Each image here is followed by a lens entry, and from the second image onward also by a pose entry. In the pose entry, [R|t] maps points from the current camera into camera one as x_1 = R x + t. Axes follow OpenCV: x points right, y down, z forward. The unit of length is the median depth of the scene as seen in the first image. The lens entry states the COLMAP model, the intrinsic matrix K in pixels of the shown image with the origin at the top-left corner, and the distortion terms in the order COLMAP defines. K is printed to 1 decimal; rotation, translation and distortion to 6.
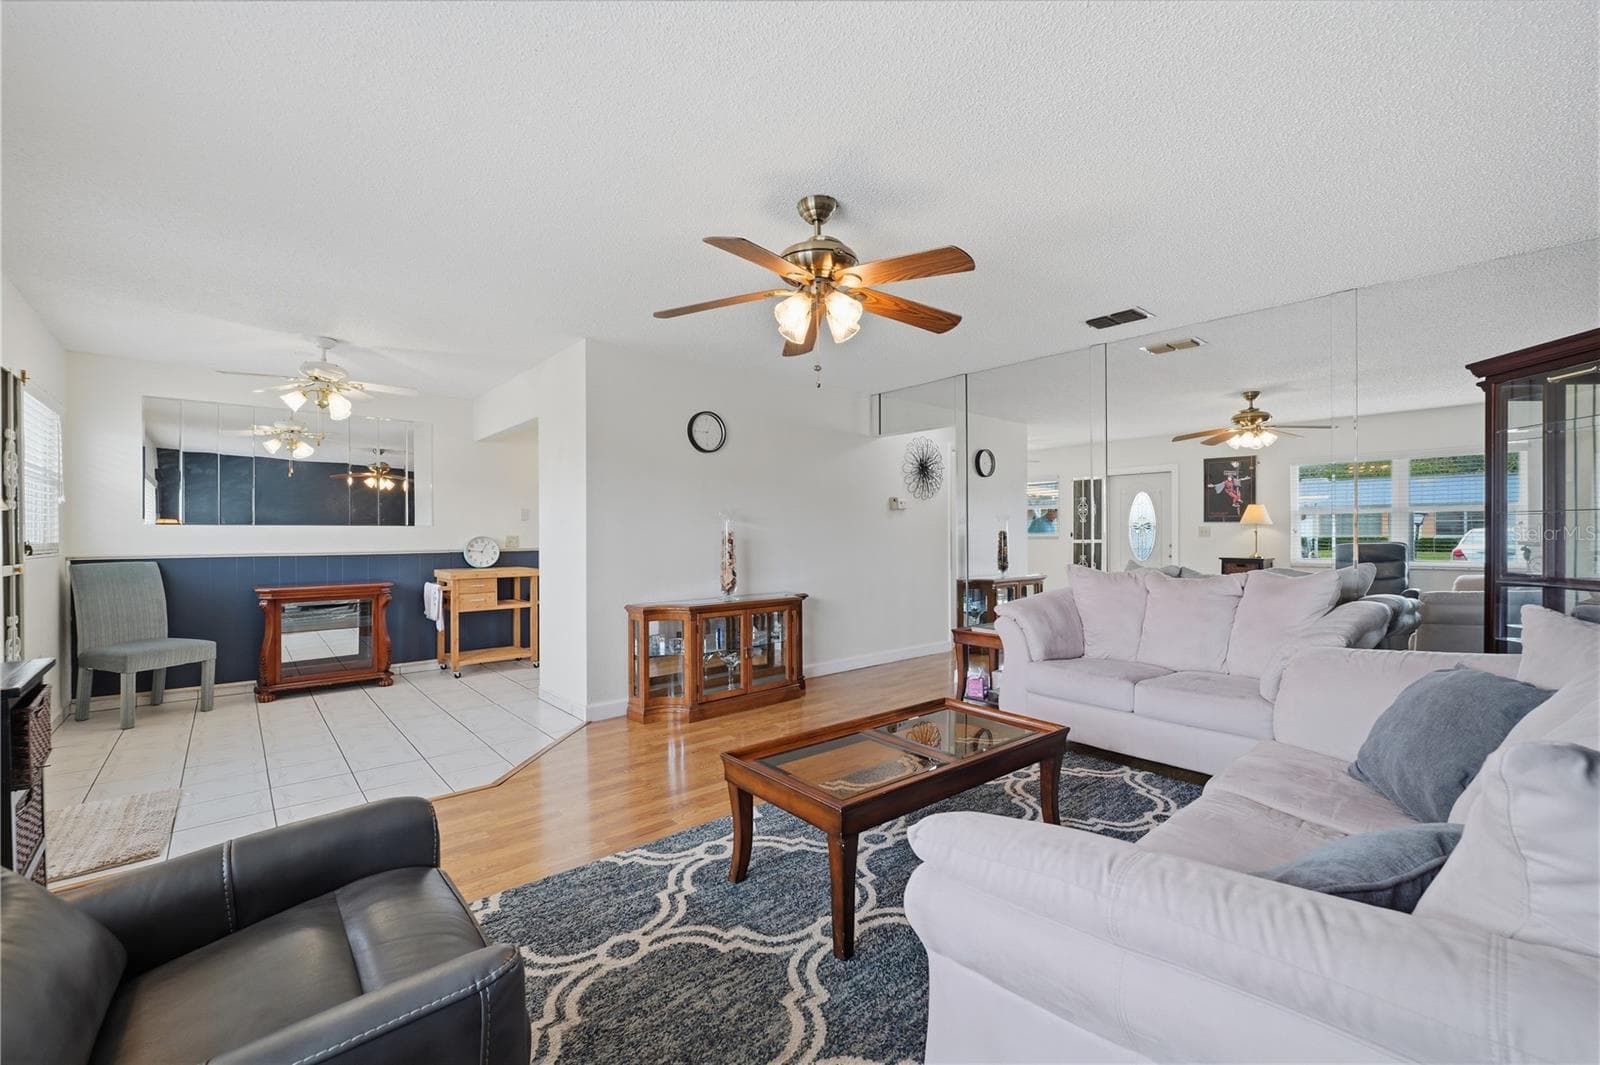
lens RADIAL K [[657.7, 0, 801.0], [0, 657.7, 537.8], [0, 0, 1]] dist [-0.000741, -0.000661]
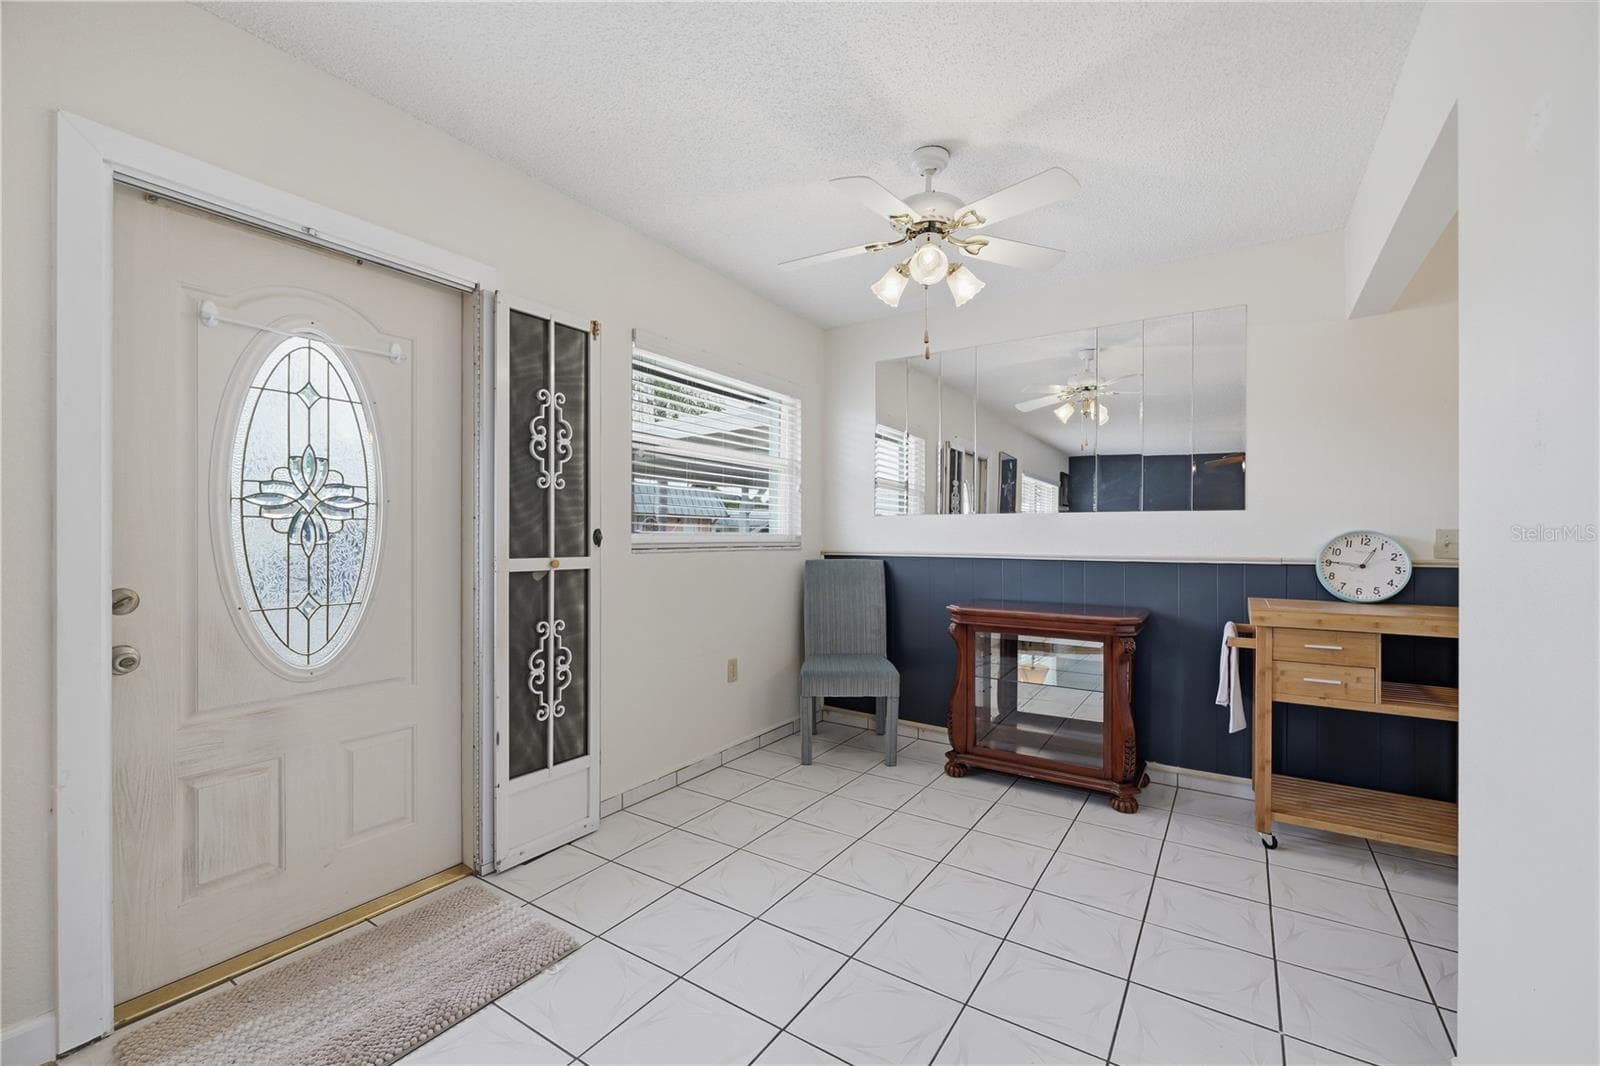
lens RADIAL K [[657.7, 0, 801.7], [0, 657.7, 536.1], [0, 0, 1]] dist [-0.000741, -0.000661]
pose [[0.267154, 0.004572, -0.963643, -0.304831], [-0.010674, 0.999941, 0.001785, 0.009004], [0.963595, 0.009809, 0.267187, 0.978676]]
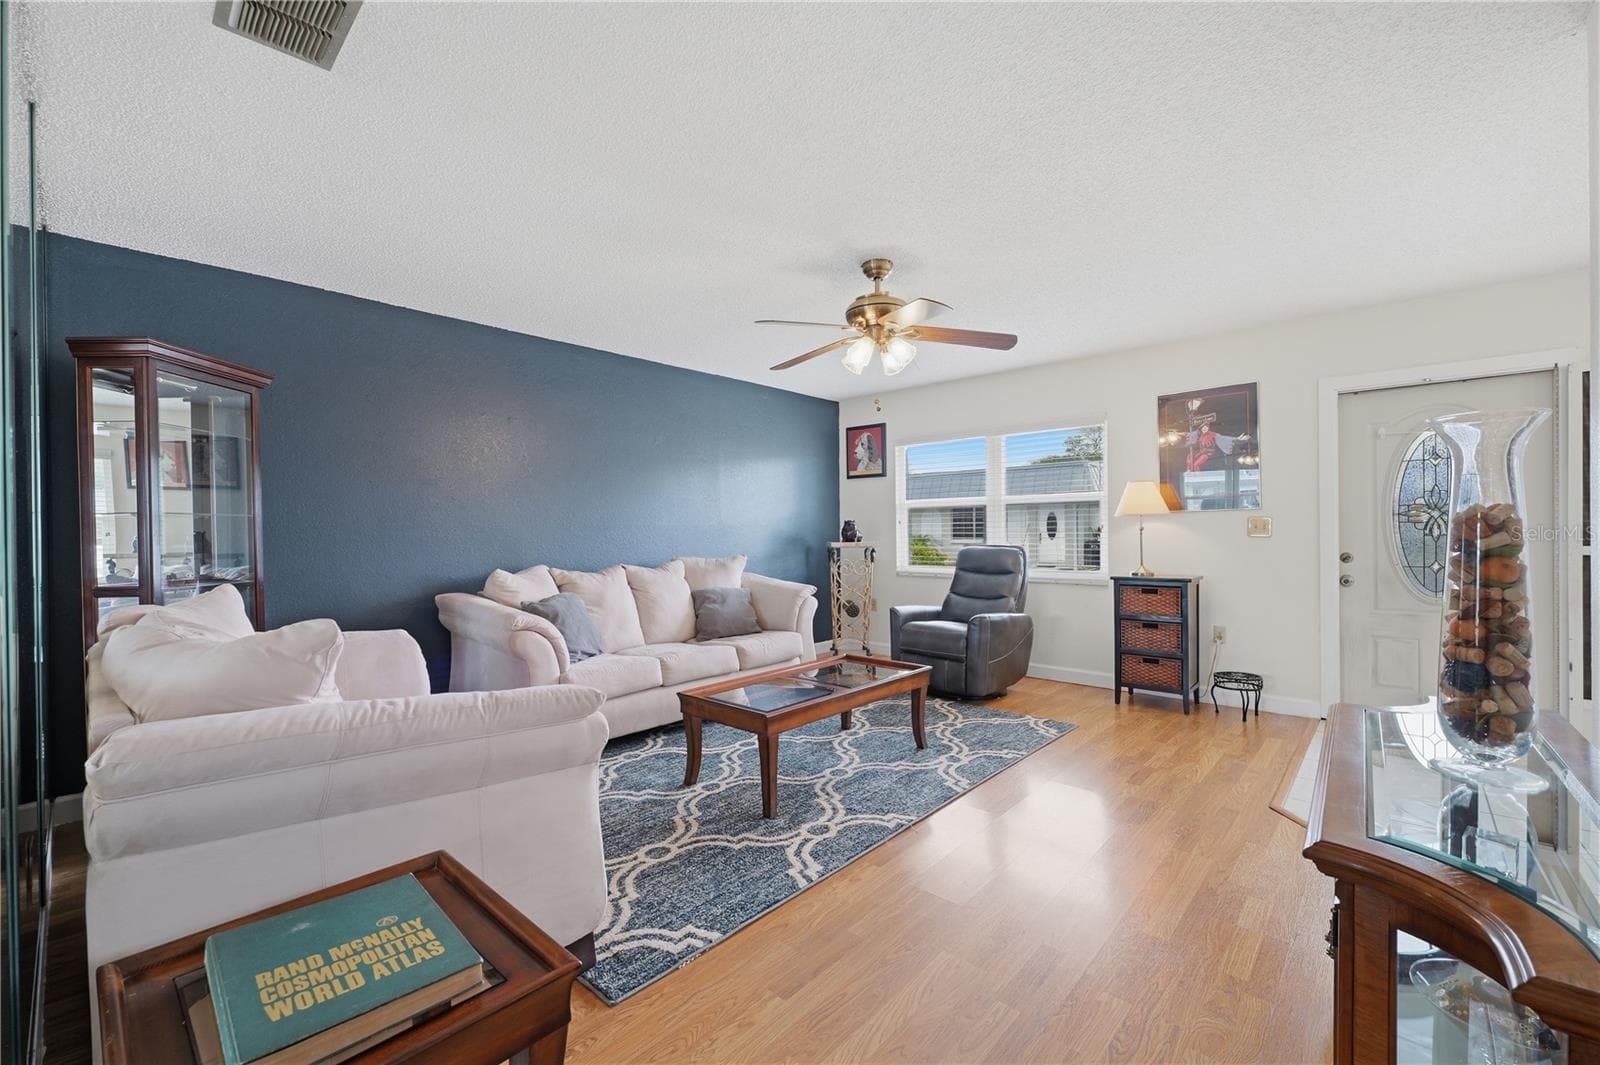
lens RADIAL K [[657.7, 0, 801.6], [0, 657.7, 531.4], [0, 0, 1]] dist [-0.000741, -0.000661]
pose [[-0.992904, 0.014230, -0.118061, 0.250645], [0.013701, 0.999892, 0.005288, -0.006427], [0.118123, 0.003633, -0.992992, 1.726437]]
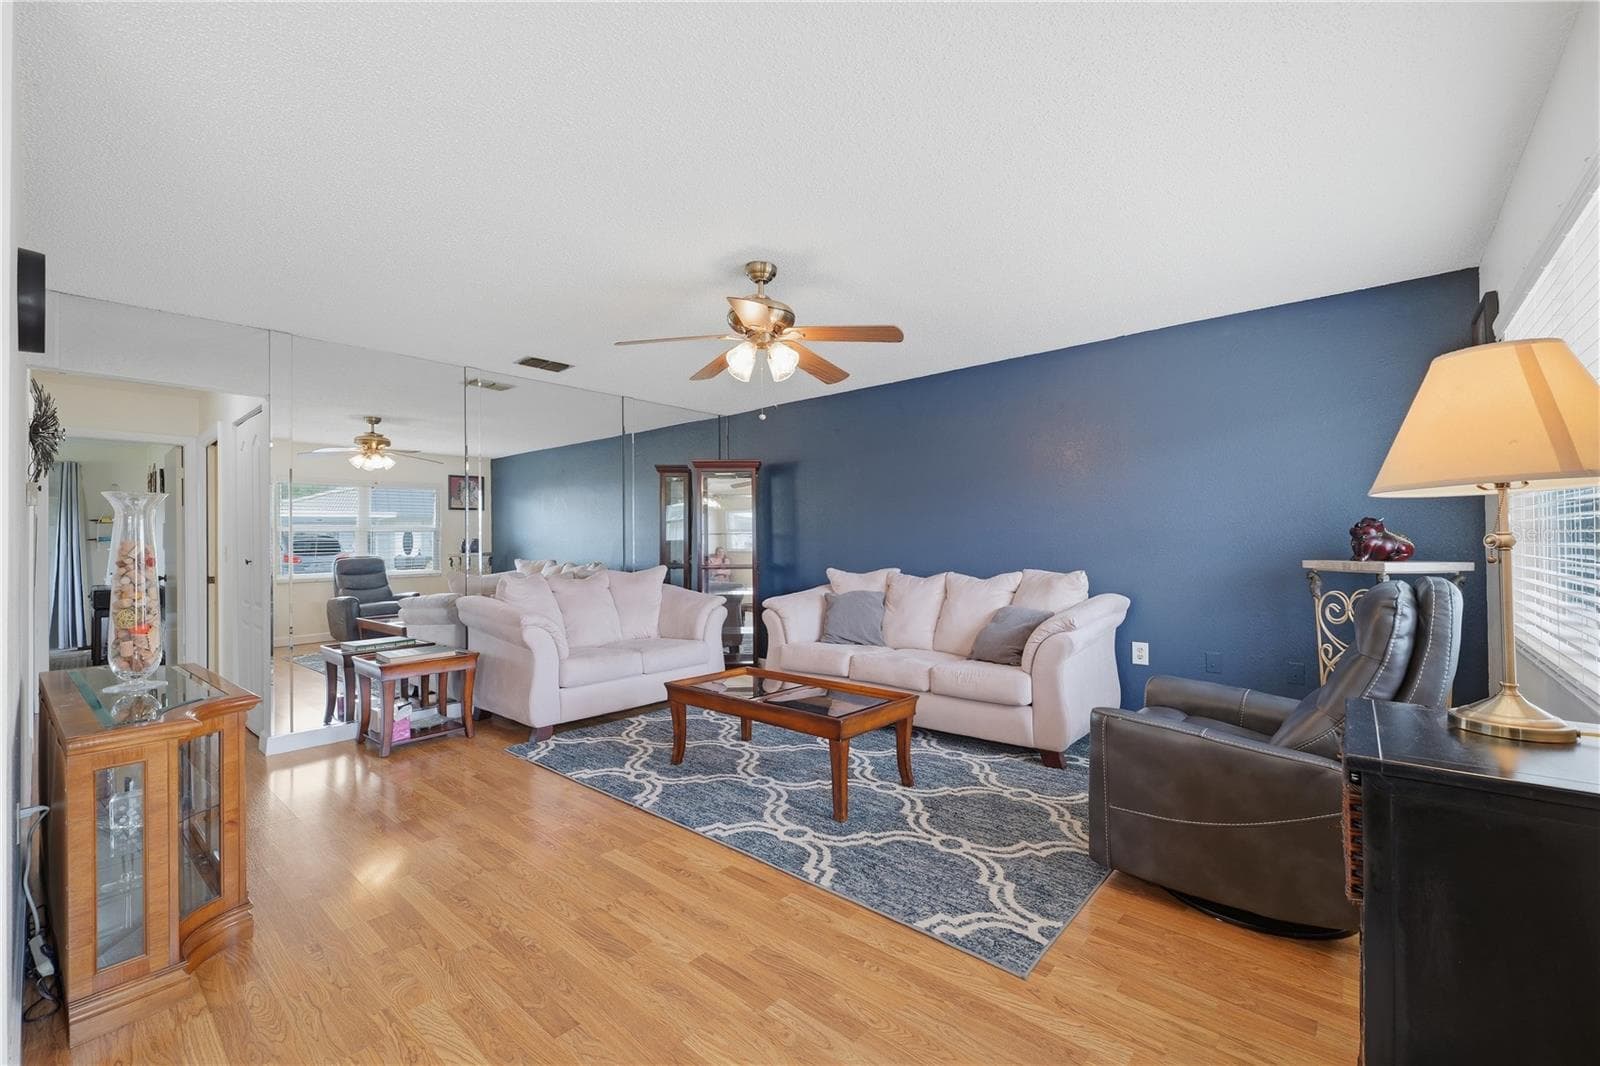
lens RADIAL K [[657.7, 0, 801.4], [0, 657.7, 536.0], [0, 0, 1]] dist [-0.000741, -0.000661]
pose [[-0.142806, 0.019077, 0.989567, -0.899860], [0.015430, 0.999736, -0.017046, 0.005388], [-0.989630, 0.012834, -0.143063, 0.849711]]
